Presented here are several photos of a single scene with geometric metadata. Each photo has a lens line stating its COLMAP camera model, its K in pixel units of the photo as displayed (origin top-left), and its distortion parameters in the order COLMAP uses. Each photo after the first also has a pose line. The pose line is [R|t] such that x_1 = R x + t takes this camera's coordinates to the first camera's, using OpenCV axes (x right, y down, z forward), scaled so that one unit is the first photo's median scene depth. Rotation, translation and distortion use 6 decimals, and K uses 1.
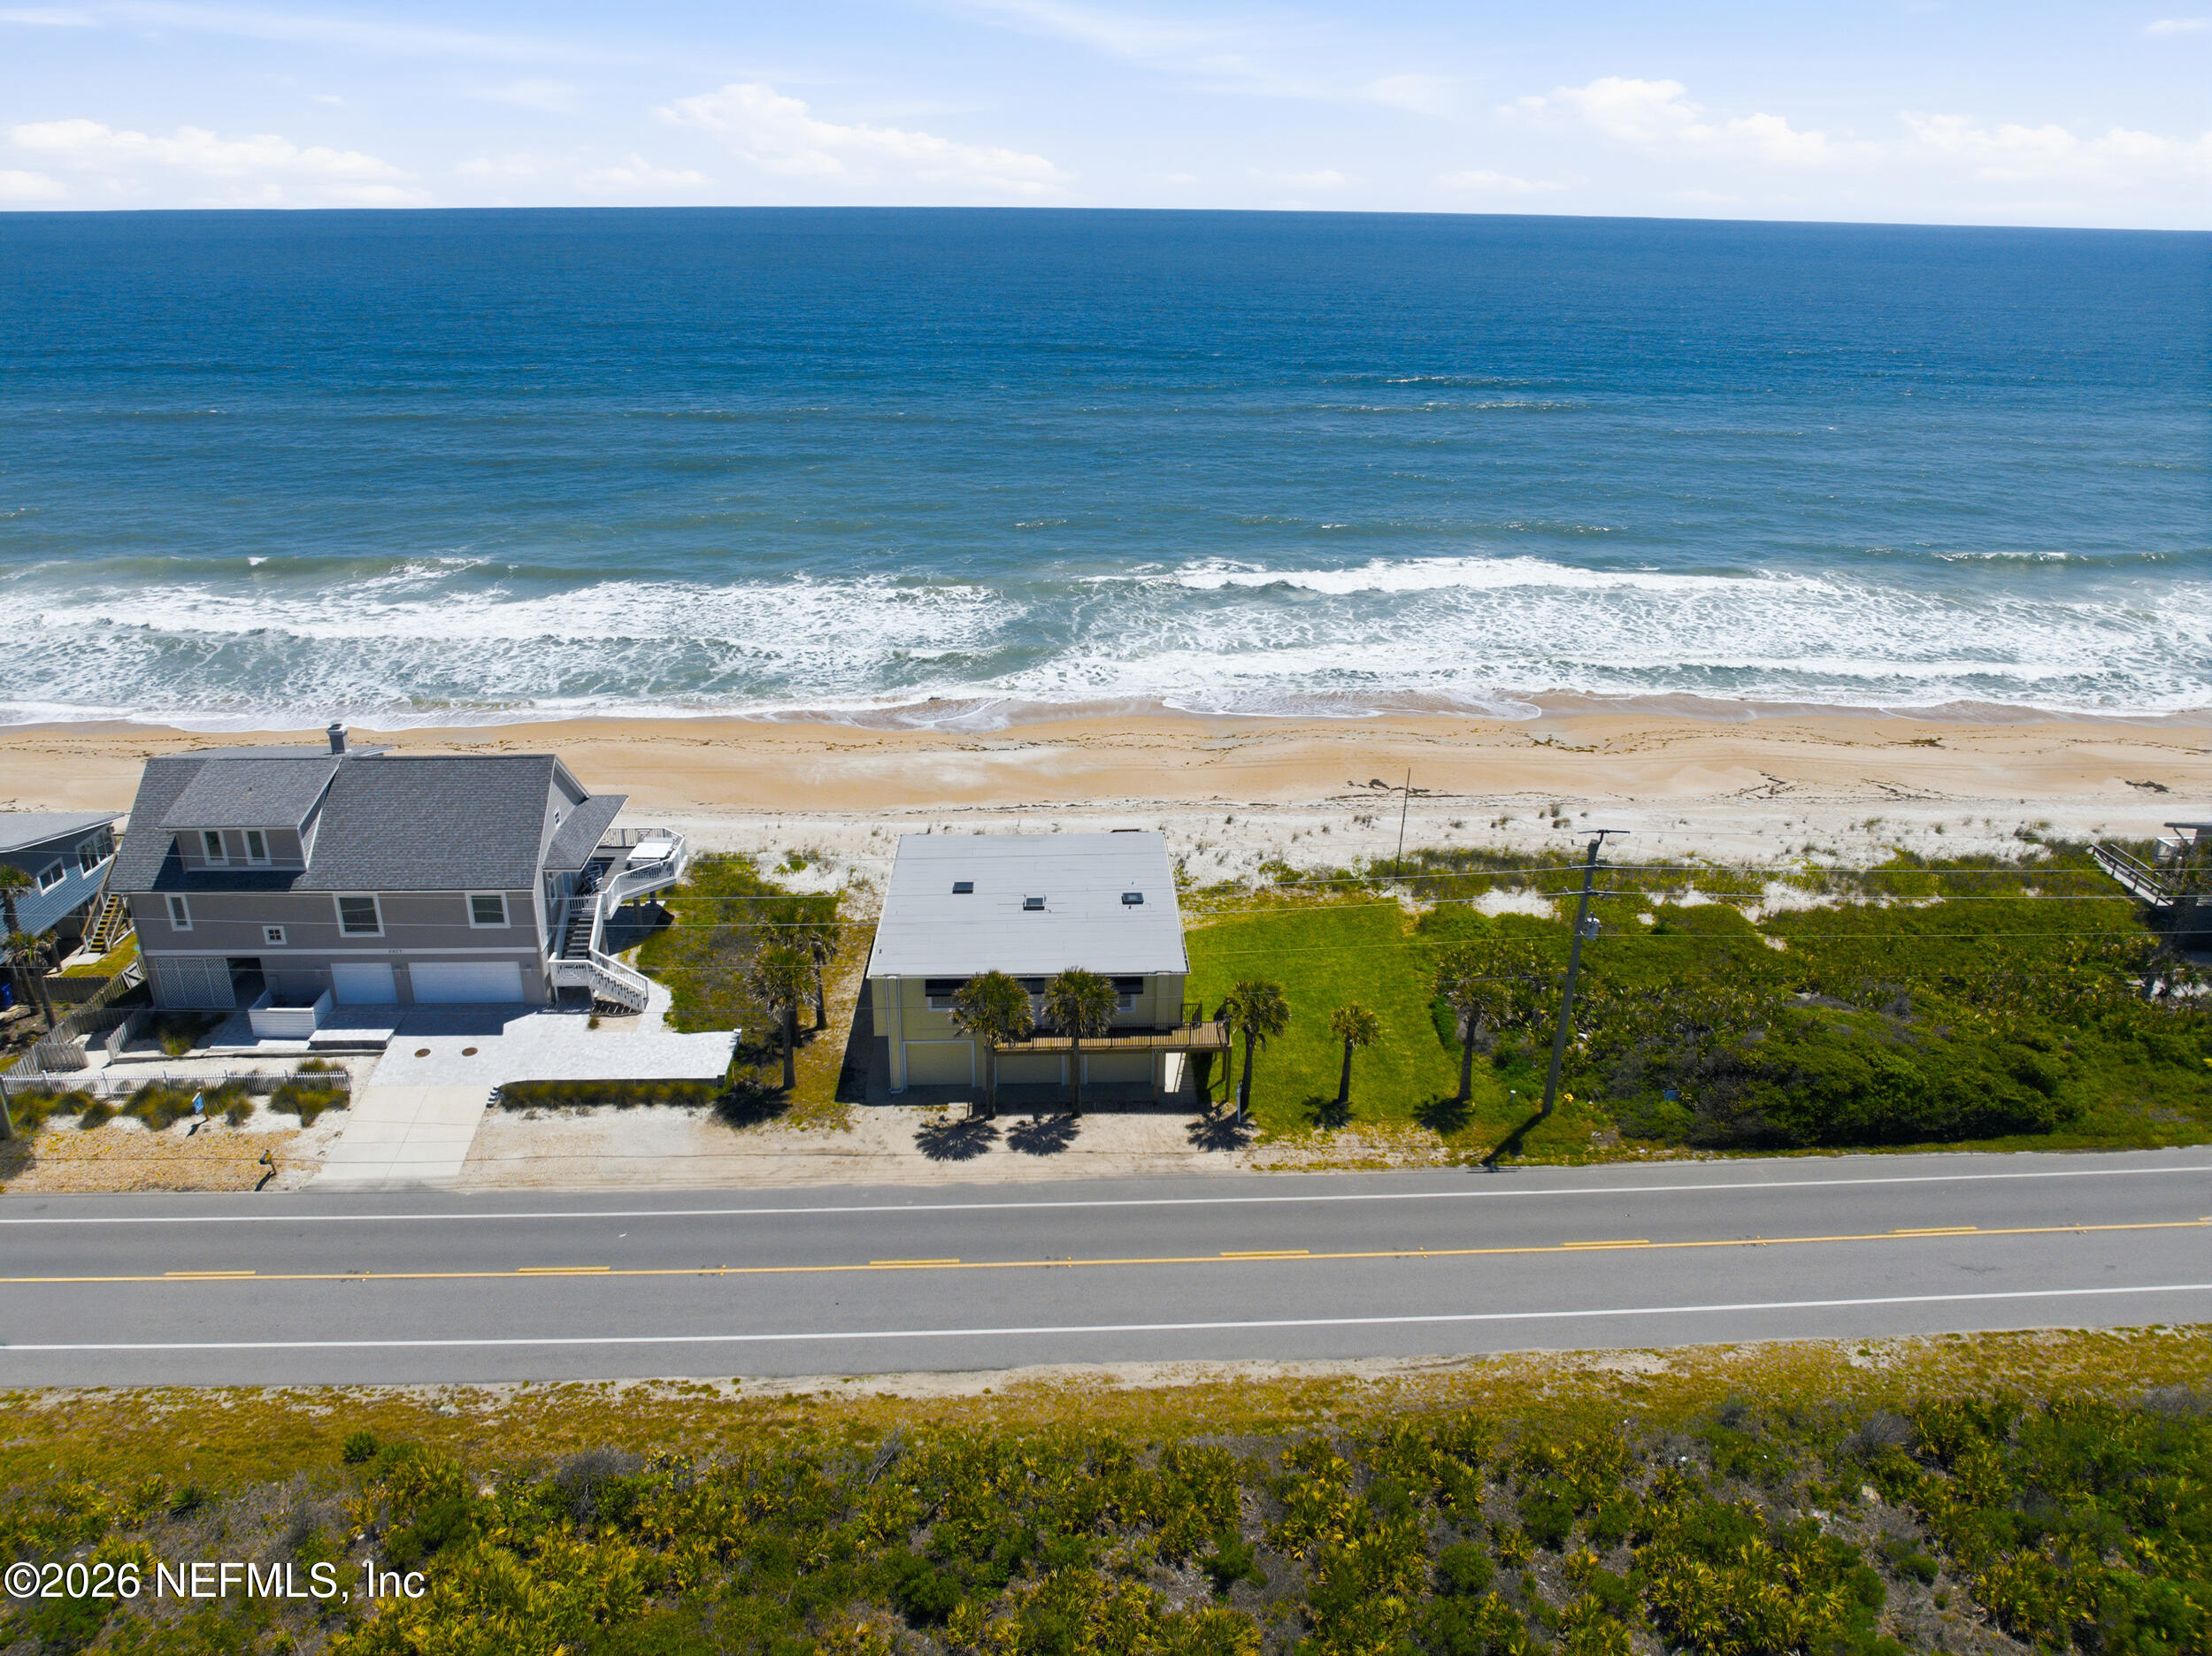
lens RADIAL K [[1558.4, 0, 1109.8], [0, 1558.4, 824.8], [0, 0, 1]] dist [-0.054525, 0.016606]
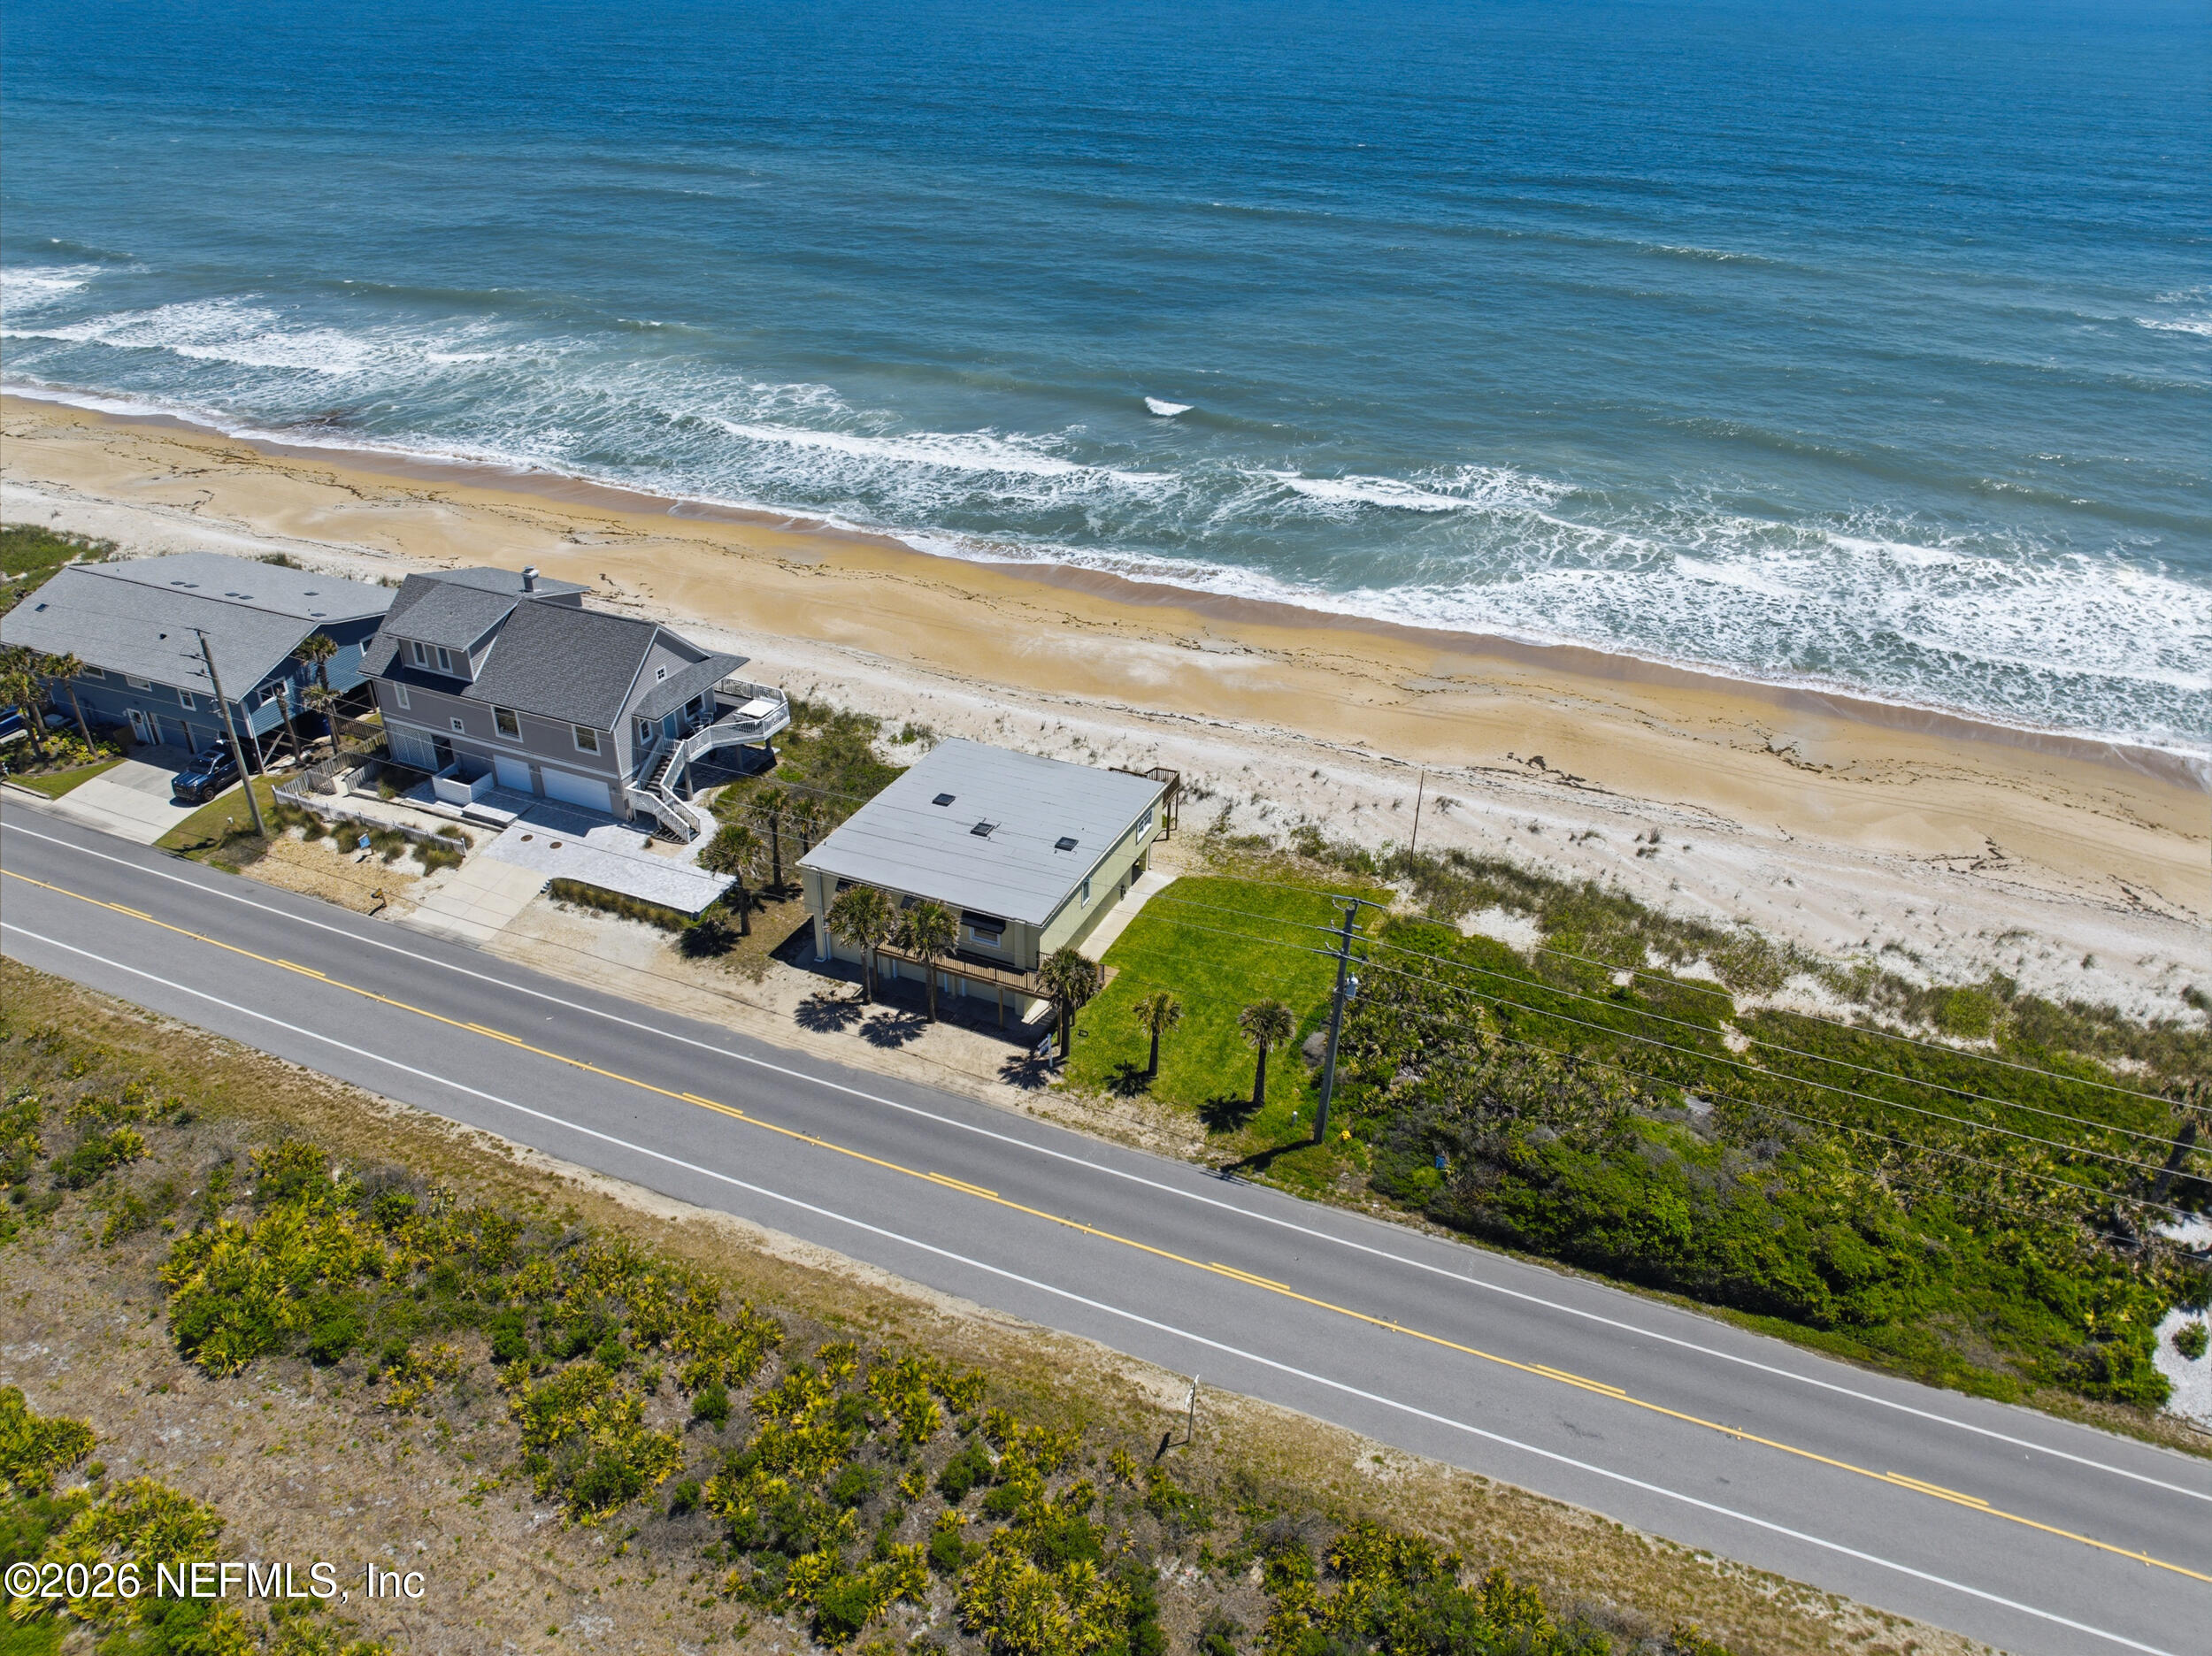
lens RADIAL K [[1558.4, 0, 1109.3], [0, 1558.4, 823.1], [0, 0, 1]] dist [-0.054525, 0.016606]
pose [[0.898861, 0.224005, -0.376657, 0.510356], [-0.171950, 0.970842, 0.167031, -0.175448], [0.403090, -0.085371, 0.911170, 0.011213]]
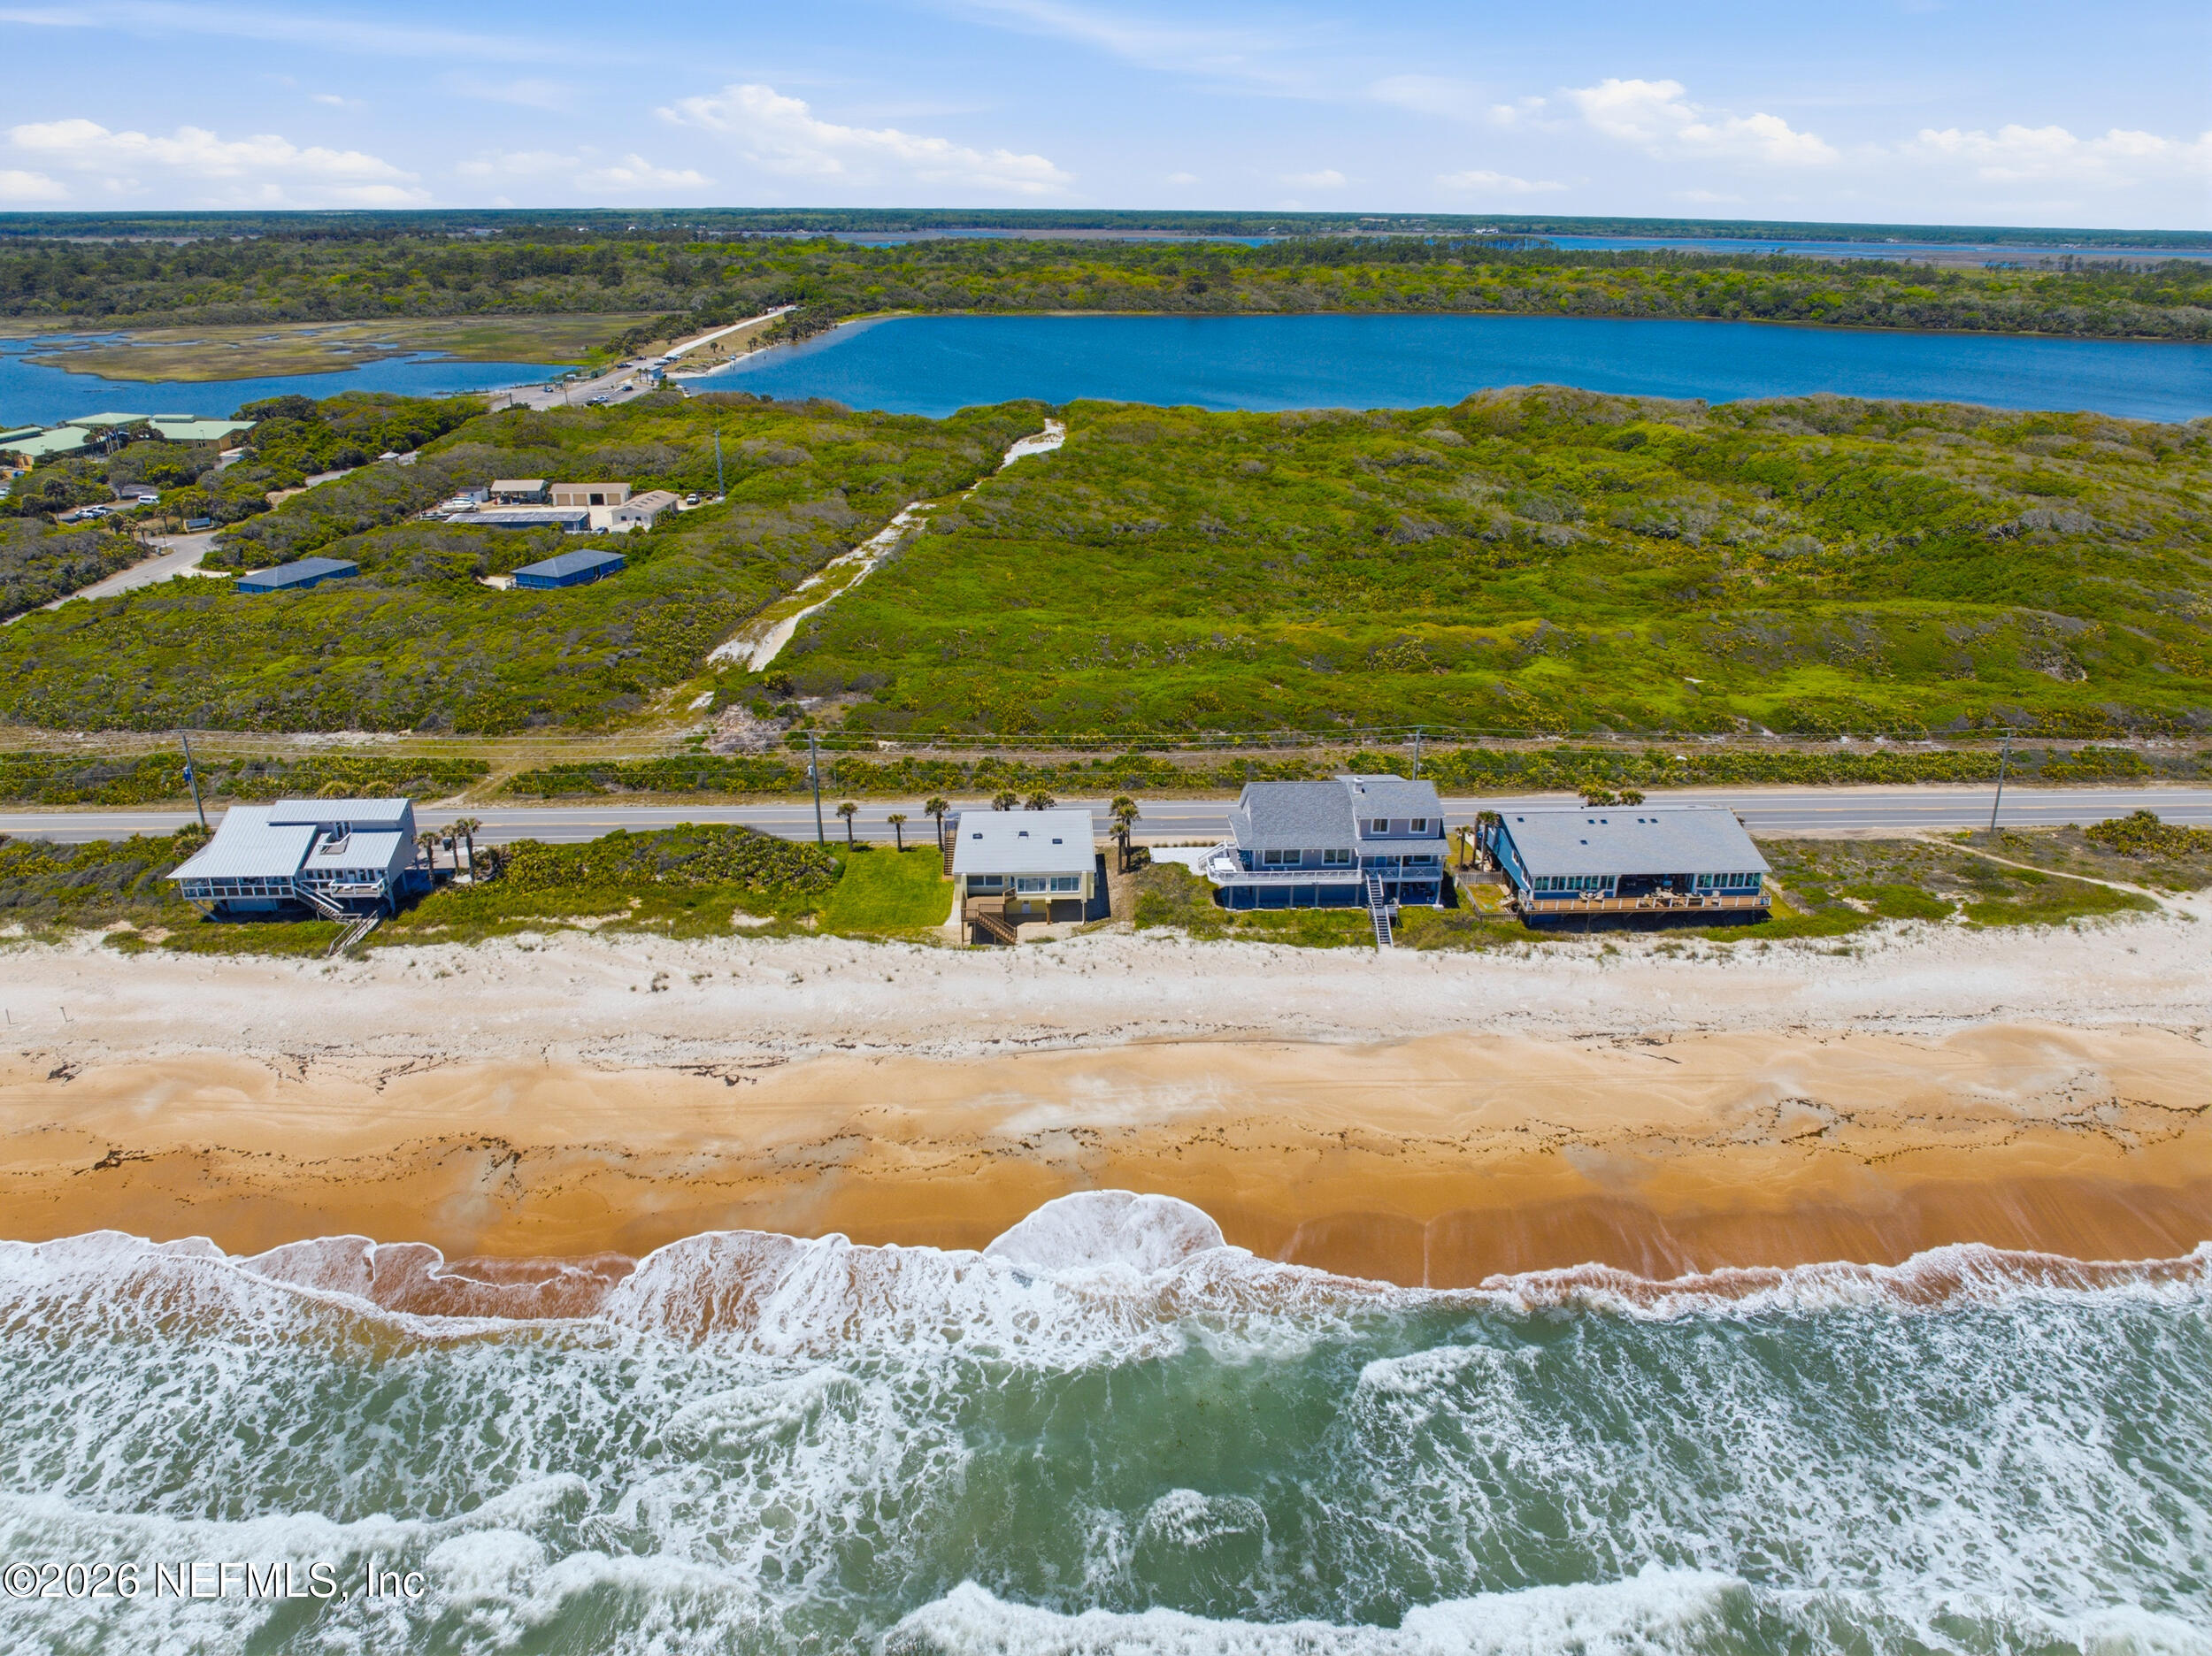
lens RADIAL K [[1558.4, 0, 1106.2], [0, 1558.4, 836.4], [0, 0, 1]] dist [-0.054525, 0.016606]
pose [[-0.999734, -0.017763, -0.014711, -0.147616], [-0.022987, 0.715250, 0.698491, -1.635404], [-0.001886, 0.698643, -0.715468, 2.851222]]
